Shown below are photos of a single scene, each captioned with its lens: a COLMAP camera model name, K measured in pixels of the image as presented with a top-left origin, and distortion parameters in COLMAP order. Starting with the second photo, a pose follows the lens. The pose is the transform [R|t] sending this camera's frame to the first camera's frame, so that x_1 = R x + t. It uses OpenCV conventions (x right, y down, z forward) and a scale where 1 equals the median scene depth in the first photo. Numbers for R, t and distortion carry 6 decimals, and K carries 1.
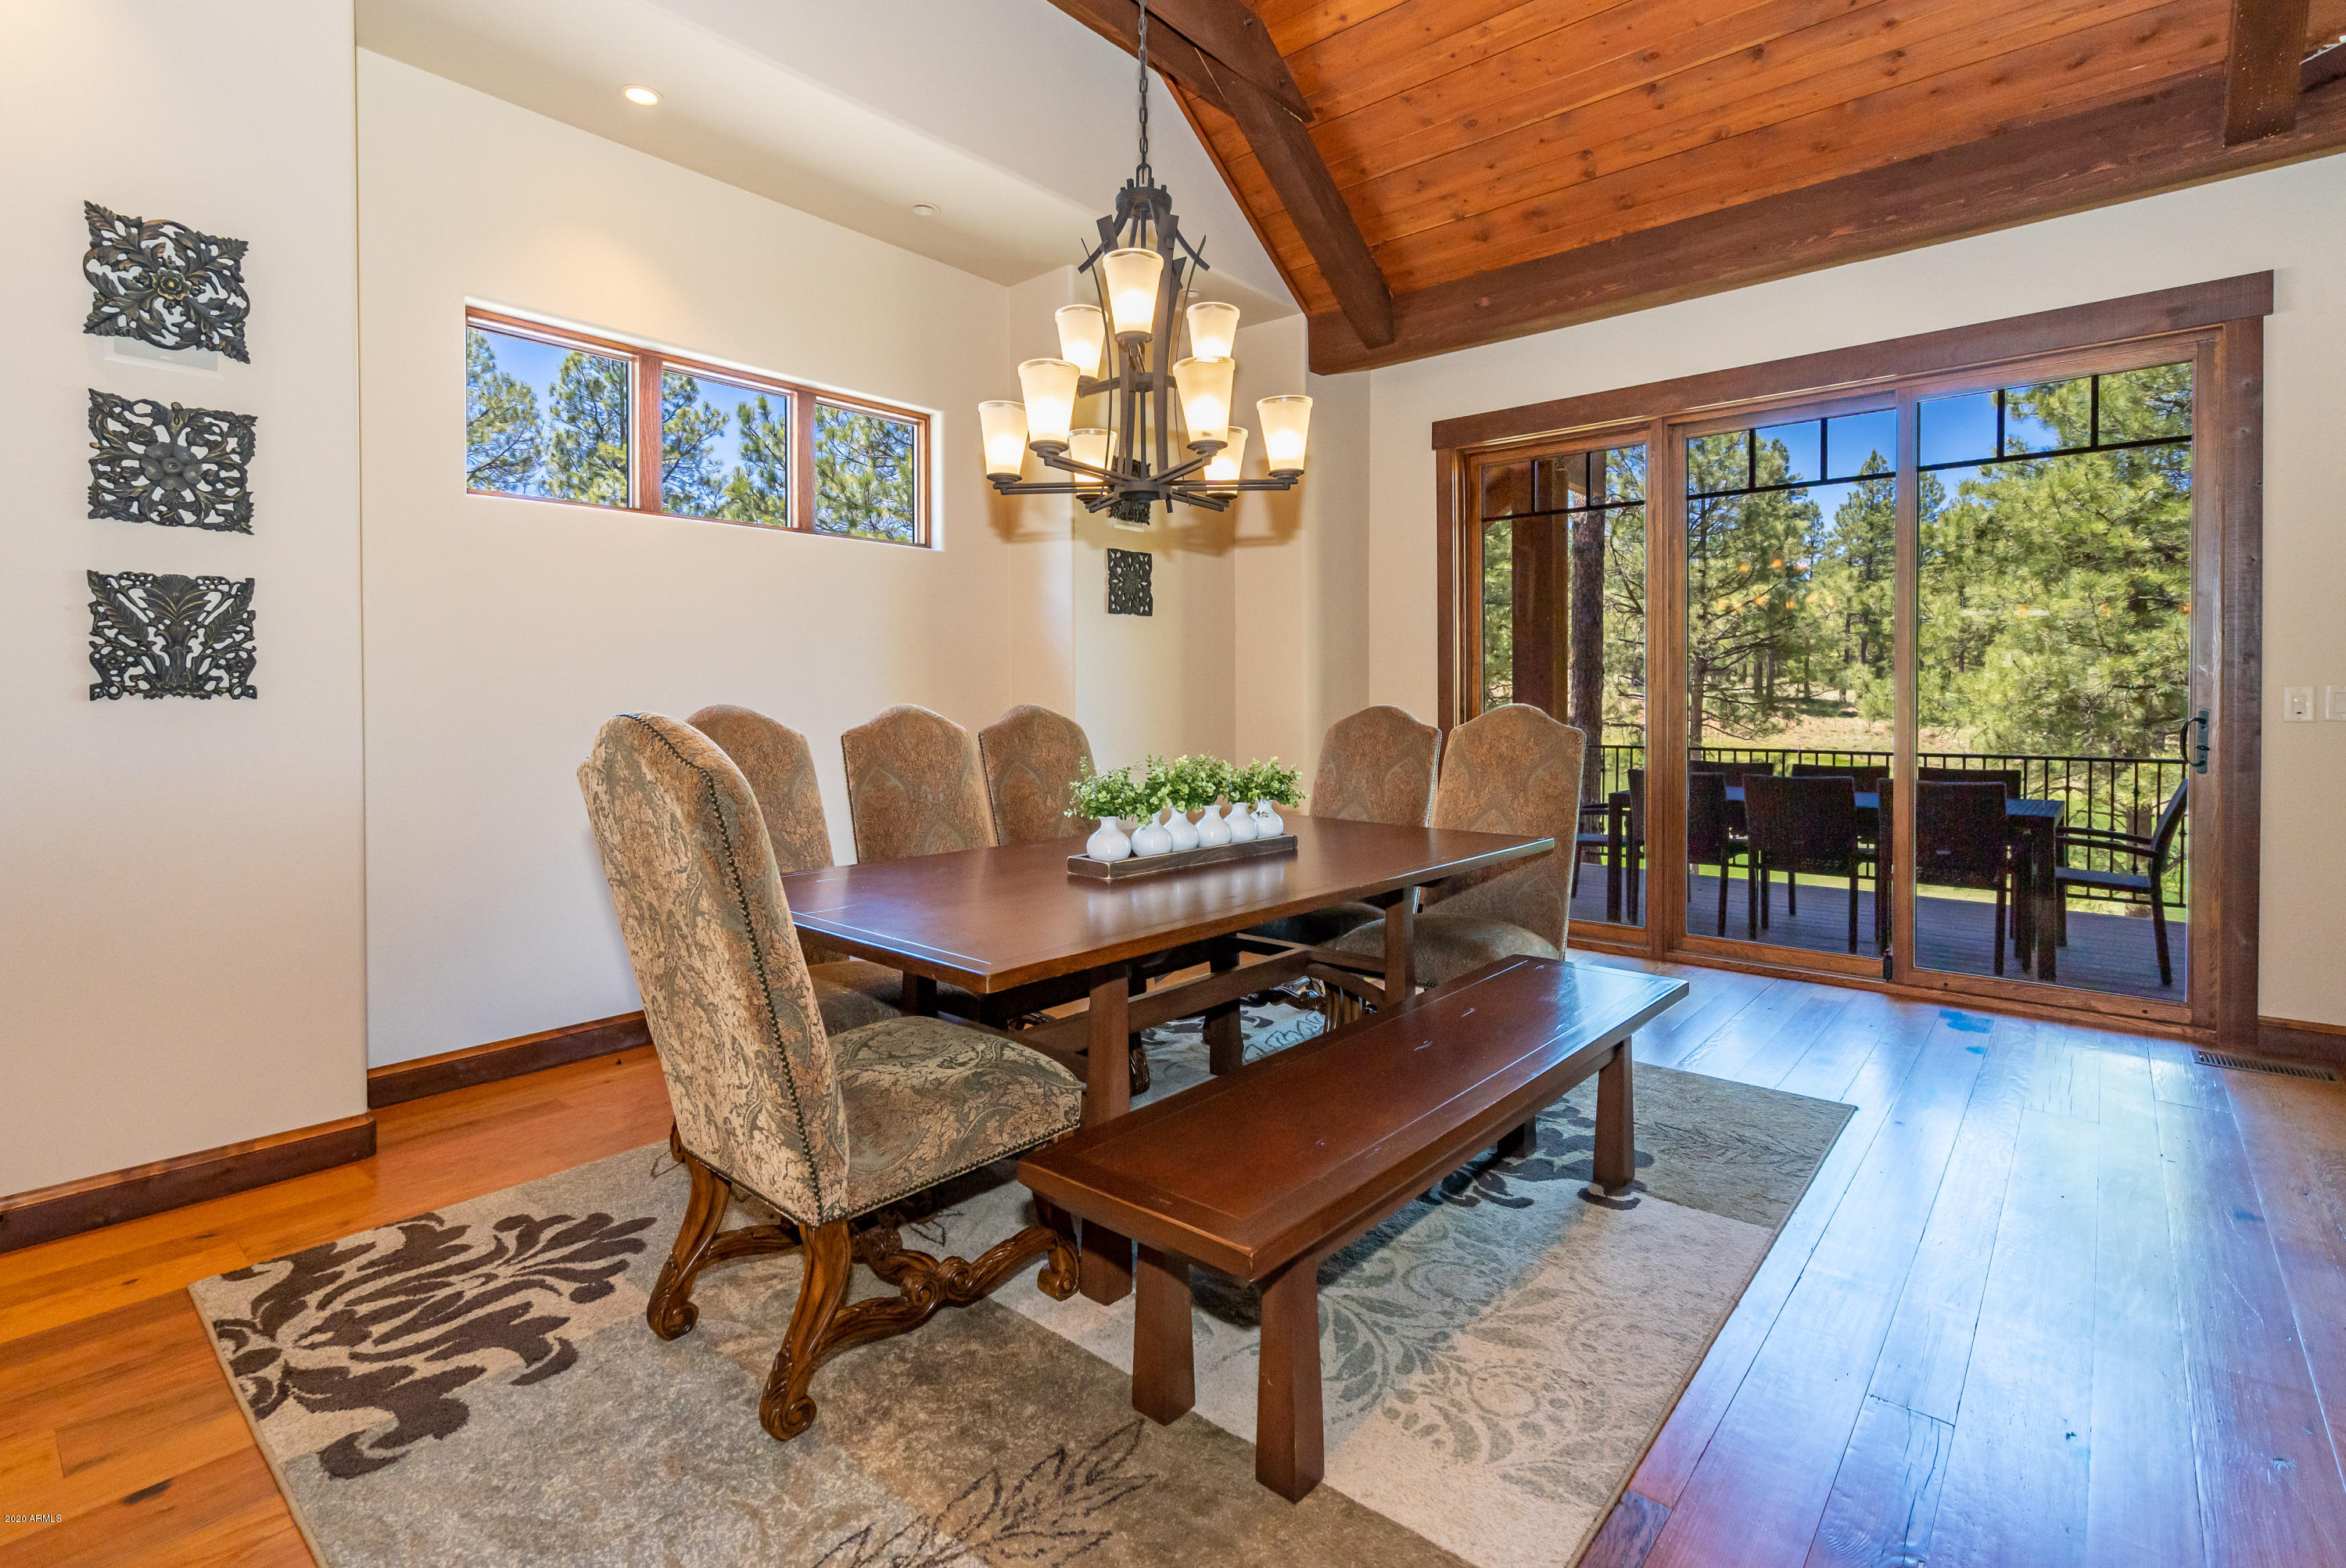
lens RADIAL K [[1112.4, 0, 1136.5], [0, 1112.4, 718.2], [0, 0, 1]] dist [-0.002490, -0.000310]
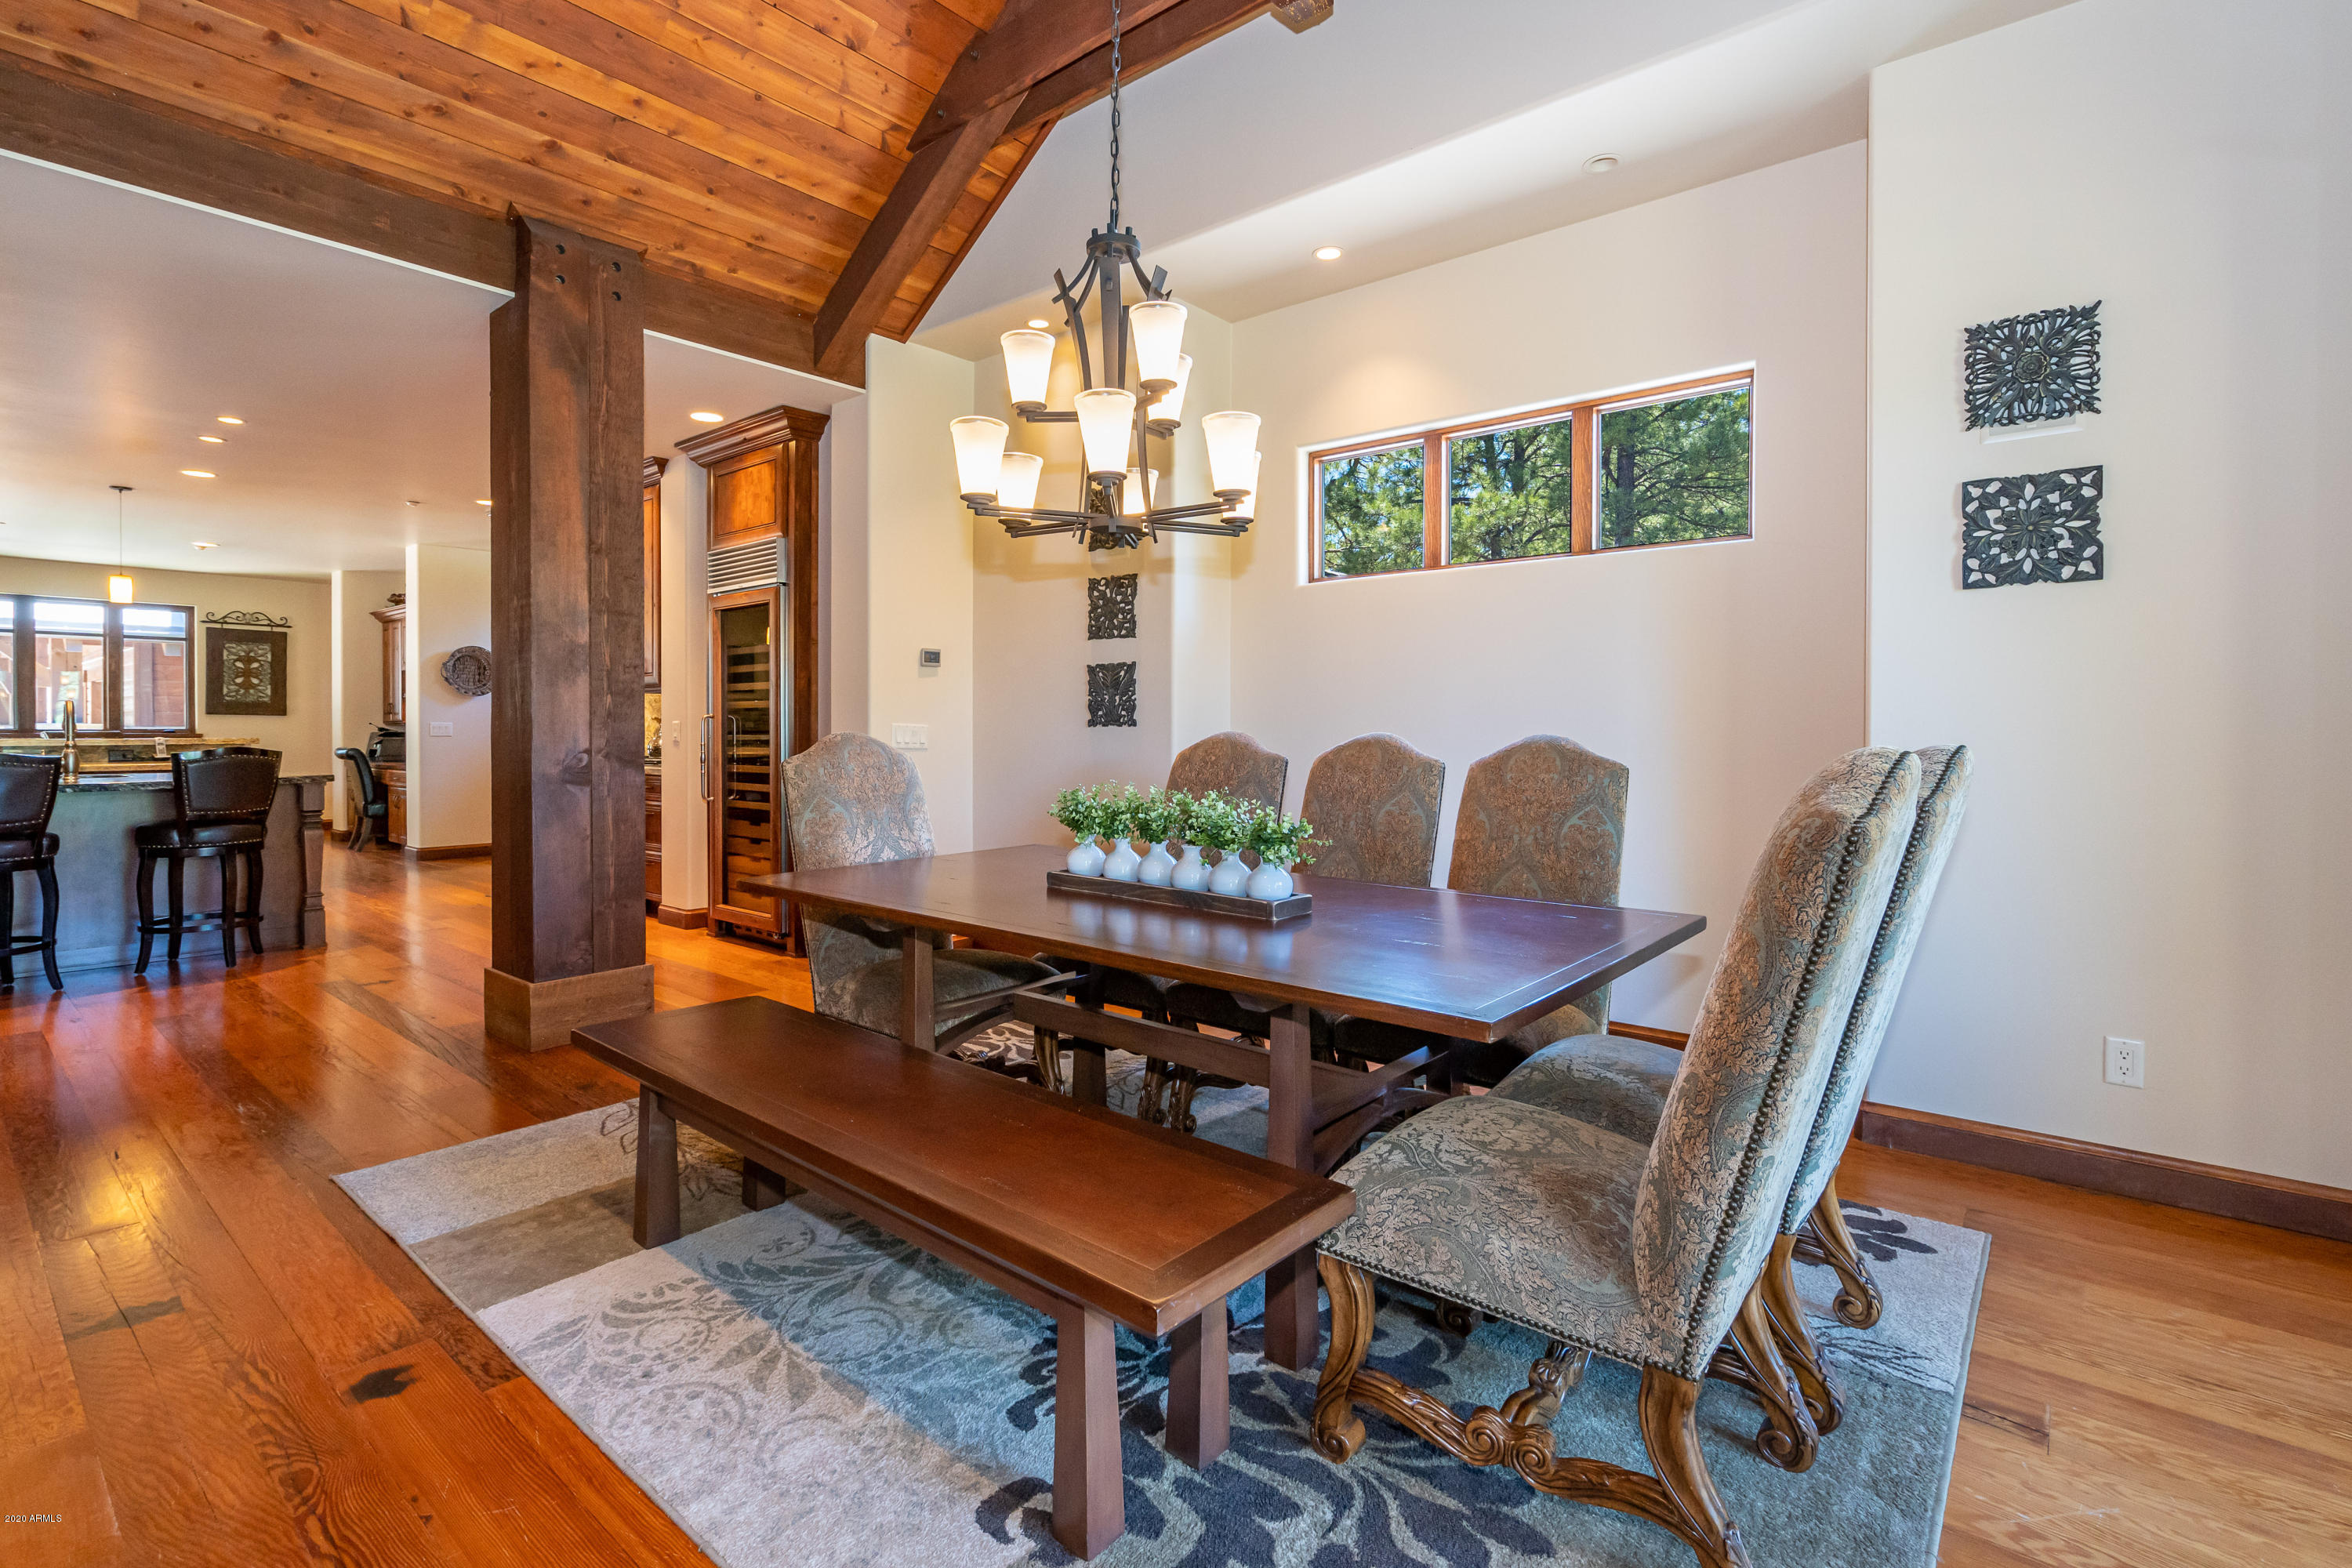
lens RADIAL K [[1082.9, 0, 1173.4], [0, 1082.9, 732.3], [0, 0, 1]] dist [-0.003057, -0.000693]
pose [[0.023060, 0.005368, -0.999720, 1.024125], [-0.023157, 0.999720, 0.004834, -0.018637], [0.999466, 0.023039, 0.023178, 1.043096]]
